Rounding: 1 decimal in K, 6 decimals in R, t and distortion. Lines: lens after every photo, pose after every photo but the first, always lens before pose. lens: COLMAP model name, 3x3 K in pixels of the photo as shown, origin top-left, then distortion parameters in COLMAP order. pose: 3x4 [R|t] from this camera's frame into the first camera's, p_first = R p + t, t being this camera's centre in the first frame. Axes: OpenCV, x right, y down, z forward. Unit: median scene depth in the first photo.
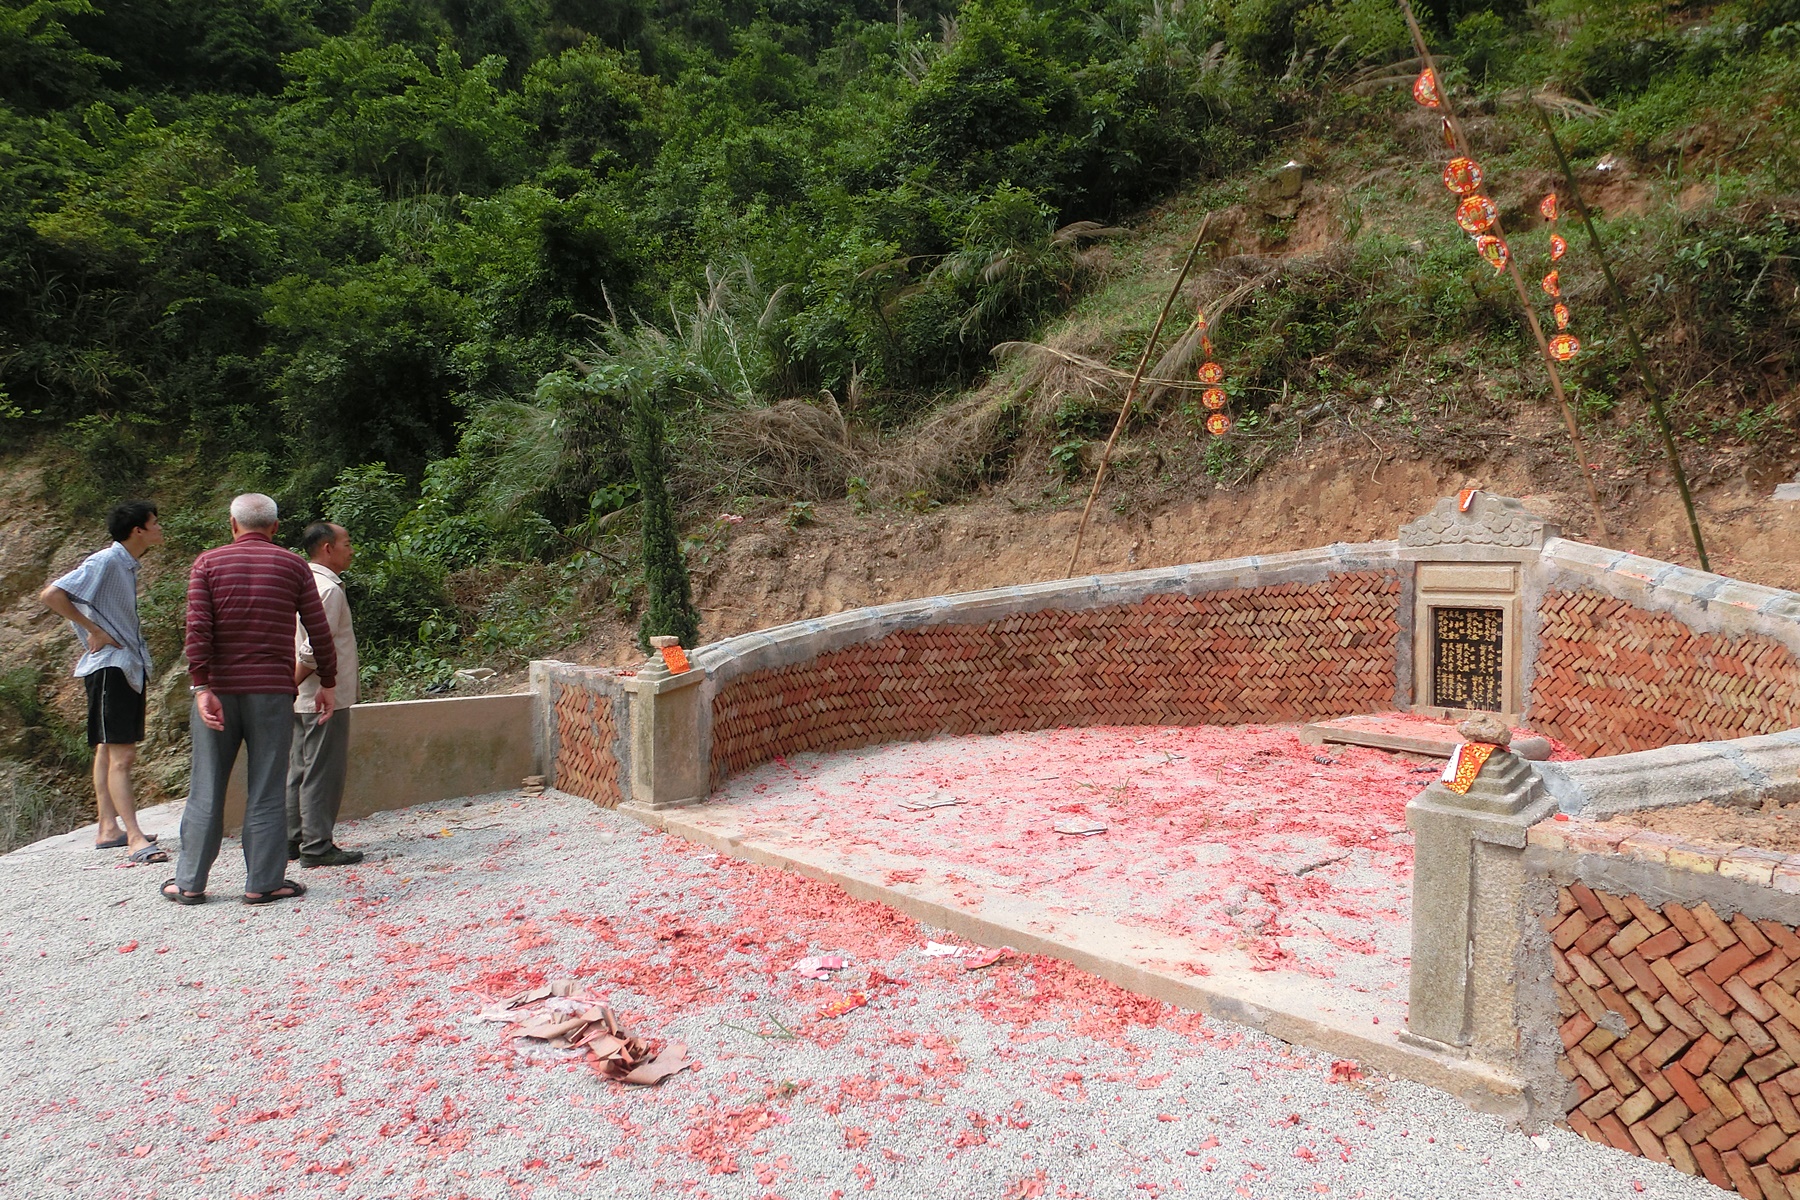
lens RADIAL K [[1248.1, 0, 913.5], [0, 1248.1, 595.2], [0, 0, 1]] dist [-0.052528, 0.036765]
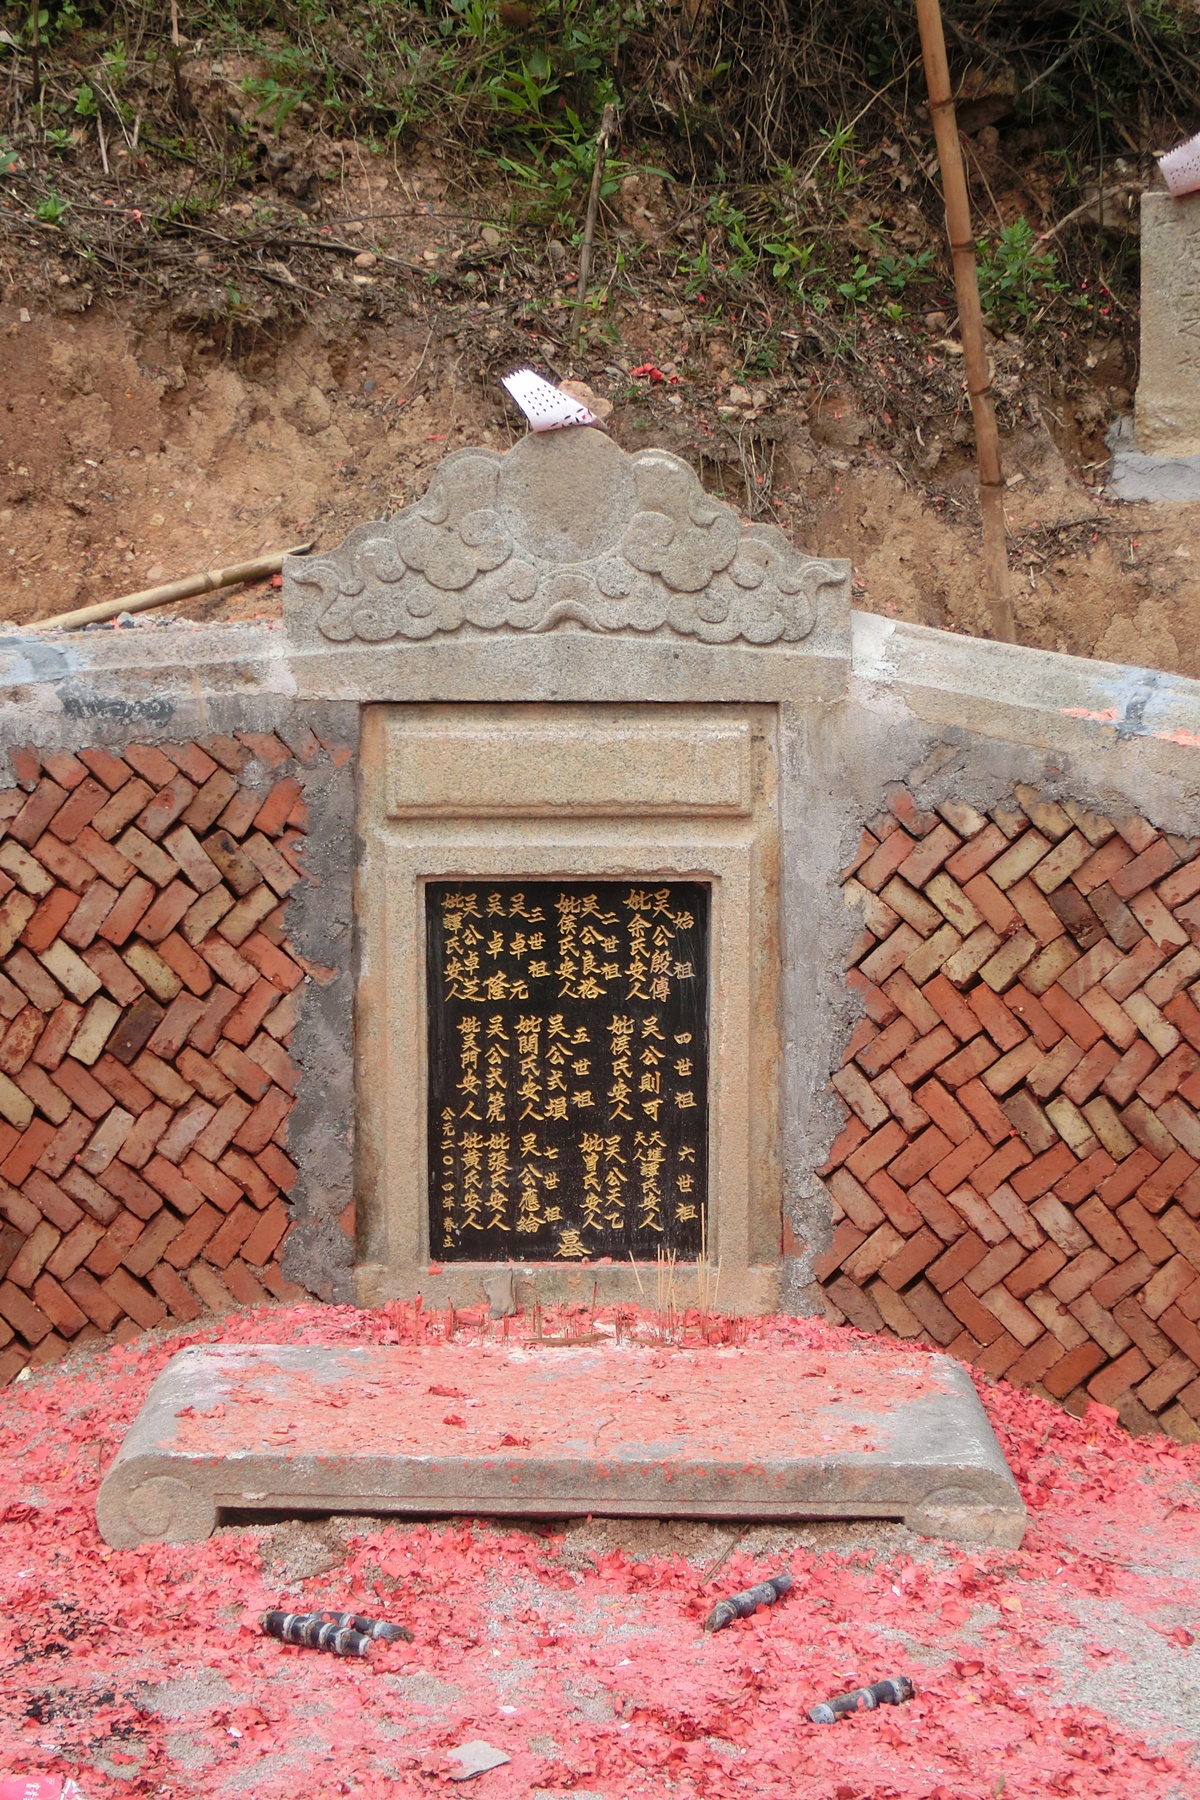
lens RADIAL K [[2980.9, 0, 592.9], [0, 2980.9, 910.6], [0, 0, 1]] dist [0.002602, 0.000000]
pose [[0.647777, -0.071364, 0.758480, -0.024937], [0.025090, 0.997061, 0.072383, -0.026682], [-0.761417, -0.027857, 0.647664, 0.546970]]
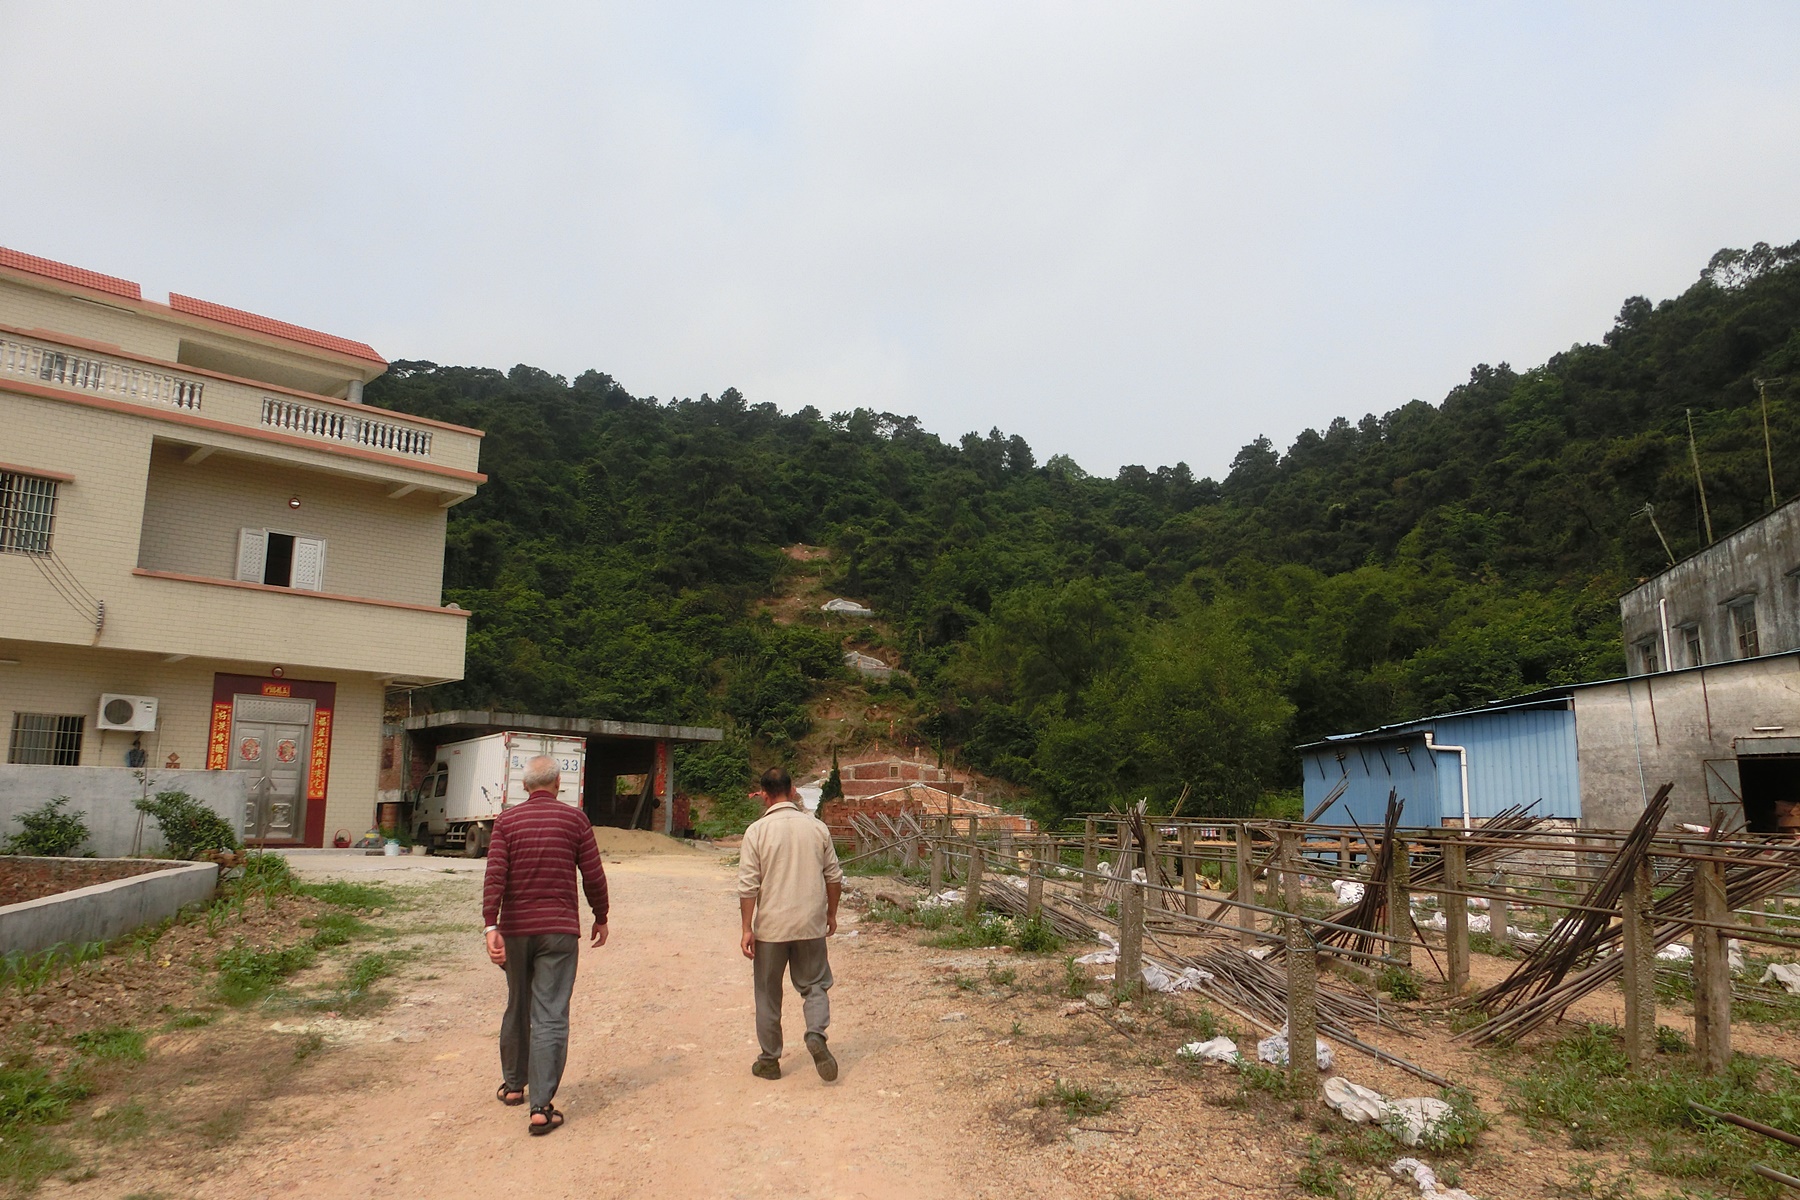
lens RADIAL K [[1248.1, 0, 902.8], [0, 1248.1, 598.0], [0, 0, 1]] dist [-0.052528, 0.036765]
pose [[0.713182, 0.122479, 0.690195, -6.620084], [0.026035, 0.979310, -0.200686, 0.691602], [-0.700495, 0.161095, 0.695238, -6.303227]]
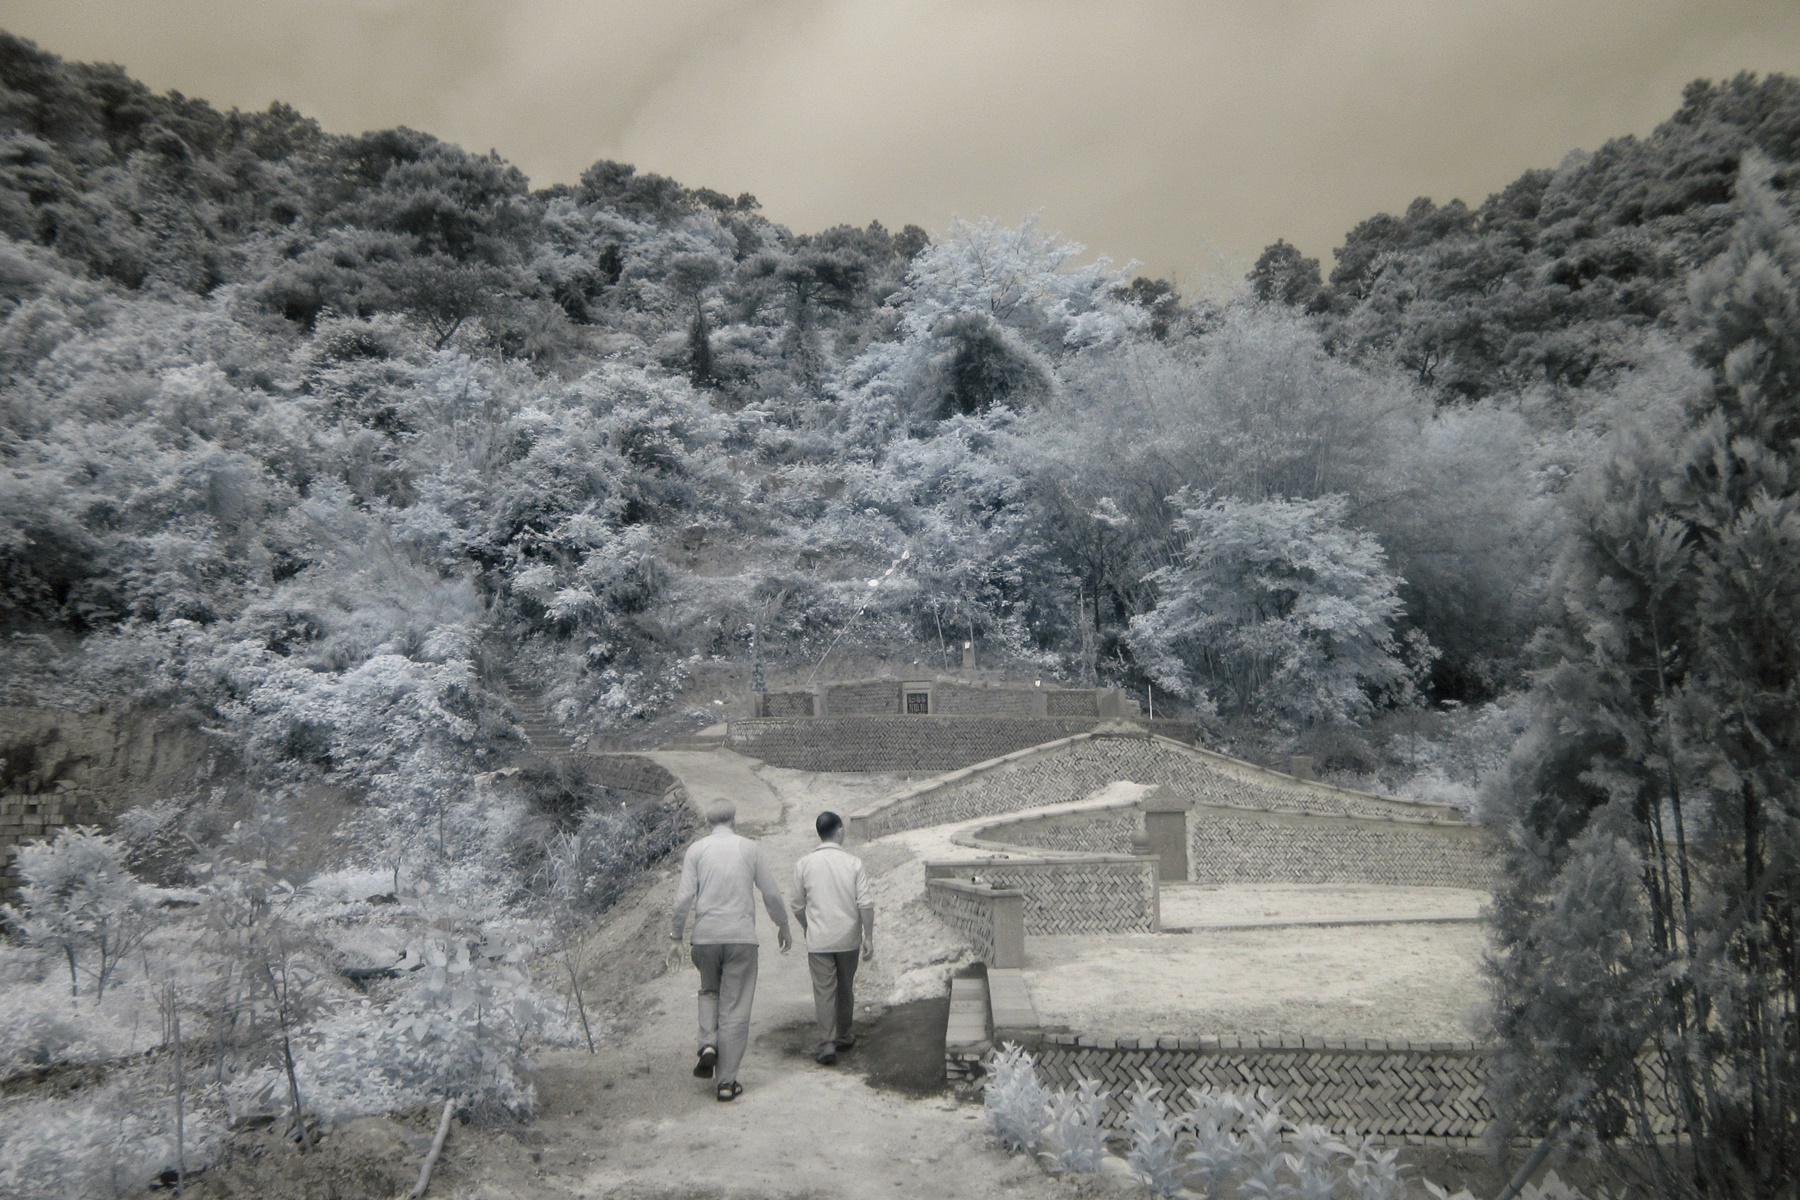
lens RADIAL K [[1507.5, 0, 902.9], [0, 1507.5, 609.0], [0, 0, 1]] dist [-0.100841, 0.074820]
pose [[0.601548, 0.098412, 0.792751, -2.892115], [0.054257, 0.985058, -0.163456, 0.452199], [-0.796992, 0.141339, 0.587220, -1.489280]]
